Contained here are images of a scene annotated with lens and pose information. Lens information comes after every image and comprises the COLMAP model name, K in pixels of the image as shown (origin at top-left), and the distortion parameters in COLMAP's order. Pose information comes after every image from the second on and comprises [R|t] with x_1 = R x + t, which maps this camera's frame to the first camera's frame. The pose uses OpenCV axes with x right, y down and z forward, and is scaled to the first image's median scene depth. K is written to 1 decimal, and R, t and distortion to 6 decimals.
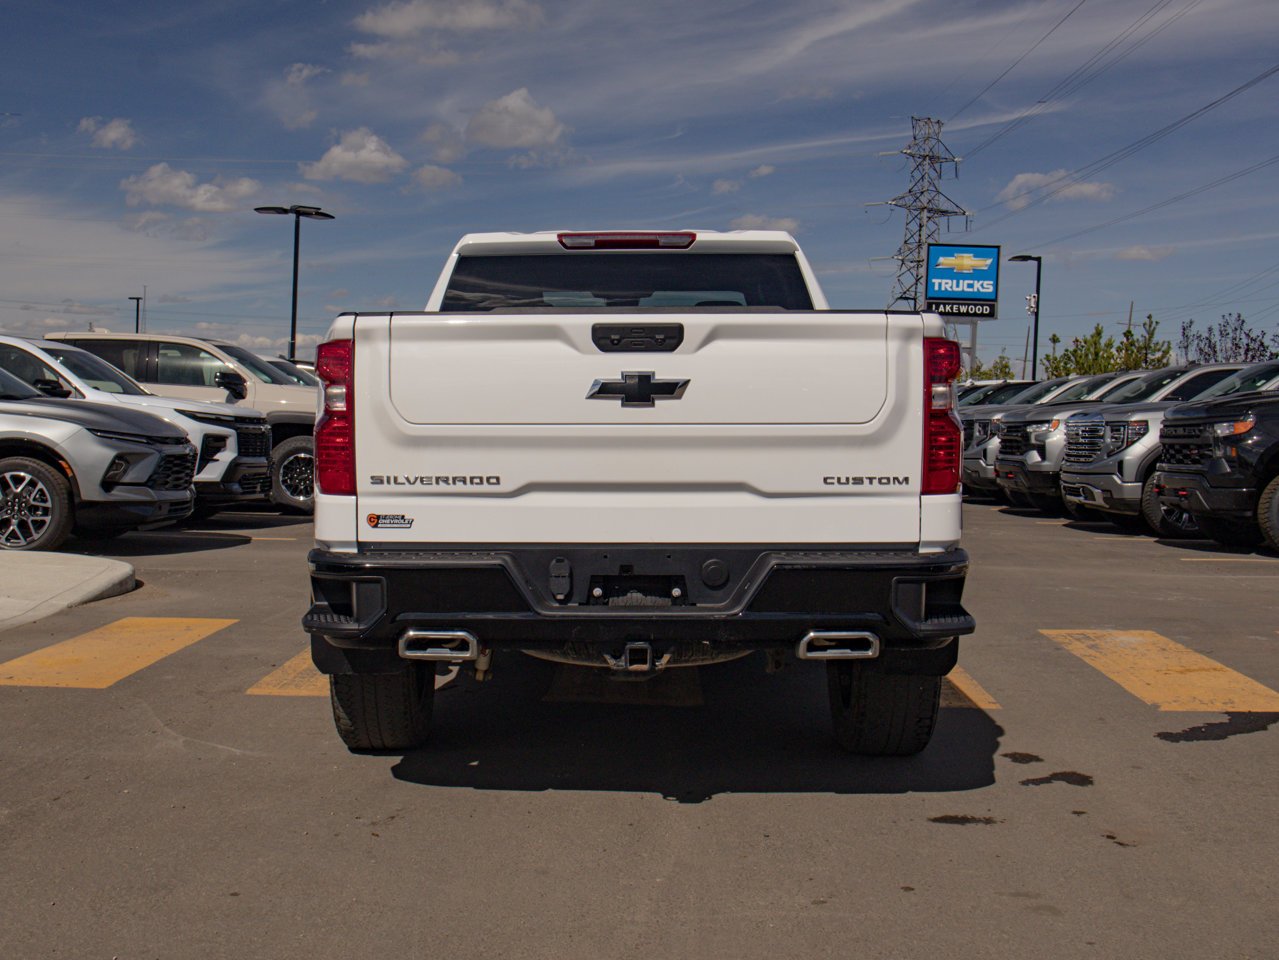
lens RADIAL K [[1484.2, 0, 639.5], [0, 1484.2, 480.0], [0, 0, 1]] dist [0.012069, 0.014268]
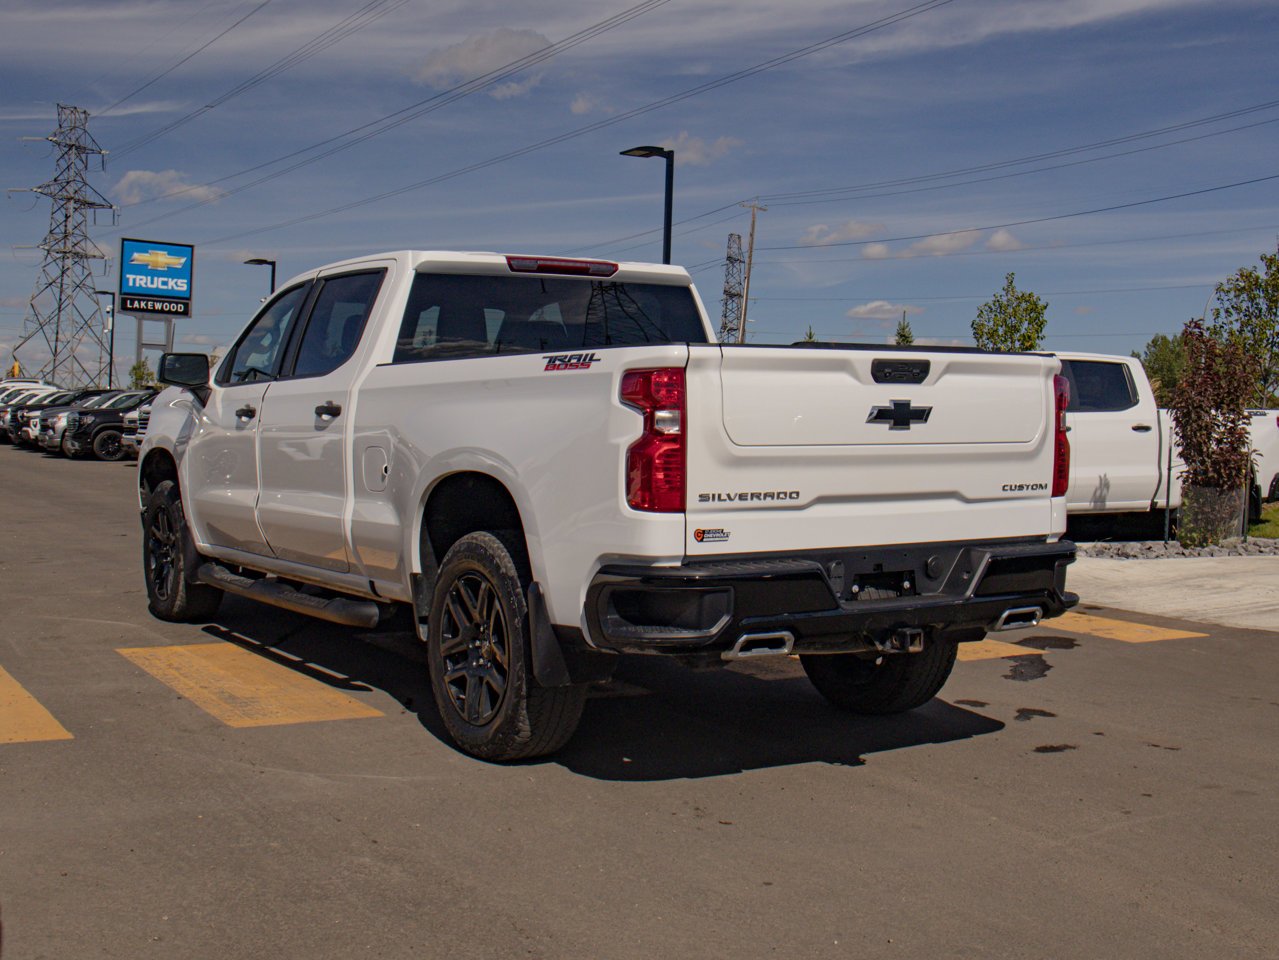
lens RADIAL K [[1441.8, 0, 639.5], [0, 1441.8, 480.0], [0, 0, 1]] dist [-0.000753, -0.007549]
pose [[0.849012, -0.021450, 0.527939, -0.769327], [0.019463, 0.999767, 0.009320, -0.023534], [-0.528016, 0.002362, 0.849231, 0.132656]]
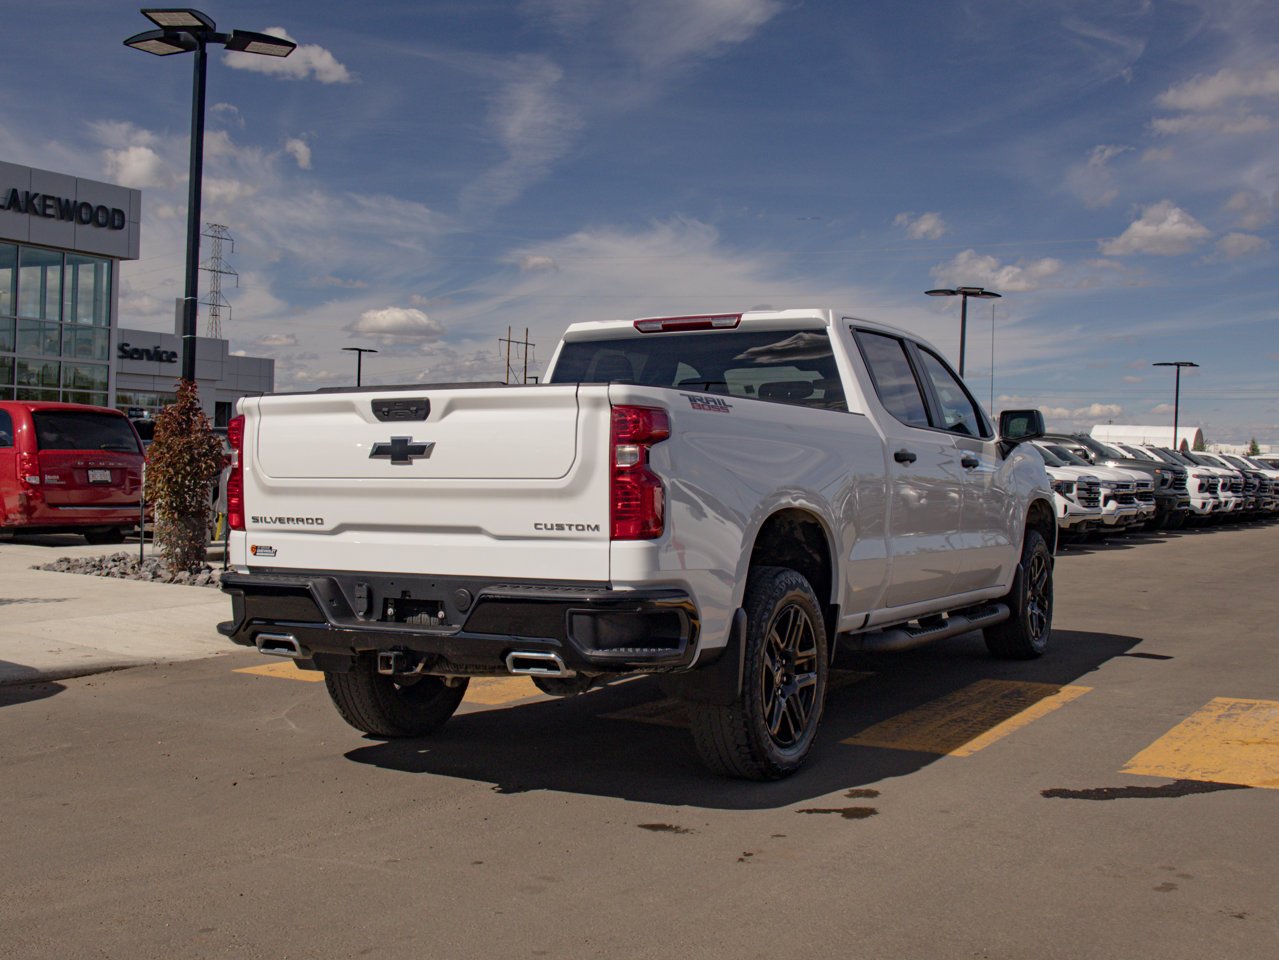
lens RADIAL K [[1415.9, 0, 722.3], [0, 1415.9, 524.8], [0, 0, 1]] dist [0.024709, 0.014367]
pose [[0.895752, 0.018768, -0.444158, 0.762404], [-0.024918, 0.999657, -0.008012, 0.004514], [0.443855, 0.018245, 0.895913, 0.044902]]
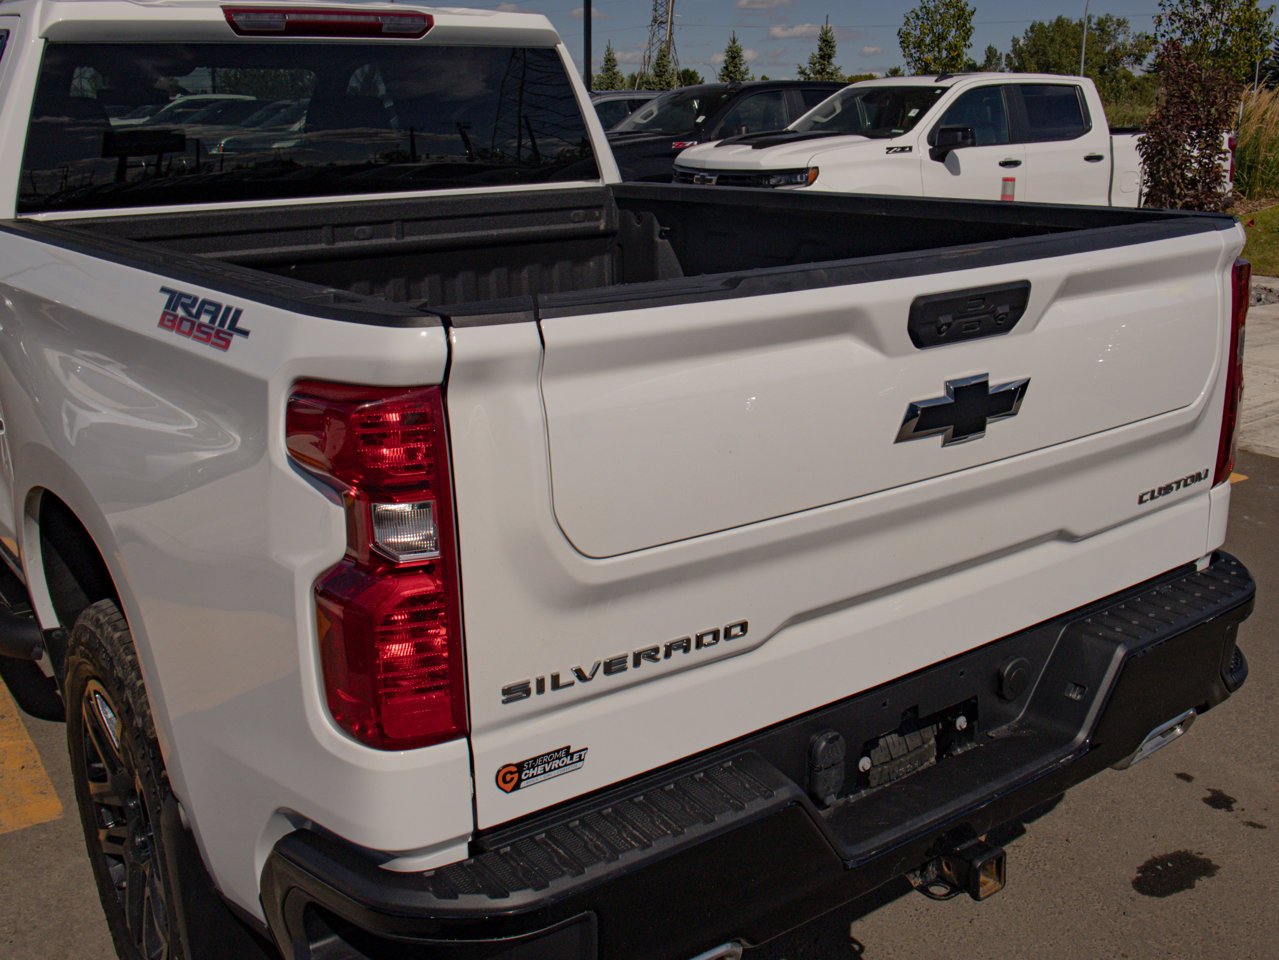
lens RADIAL K [[1257.9, 0, 680.4], [0, 1257.9, 439.0], [0, 0, 1]] dist [0.032187, 0.015159]
pose [[0.806313, -0.164203, 0.568240, -0.335459], [0.042567, 0.974312, 0.221143, -0.152131], [-0.589956, -0.154122, 0.792590, 0.687867]]
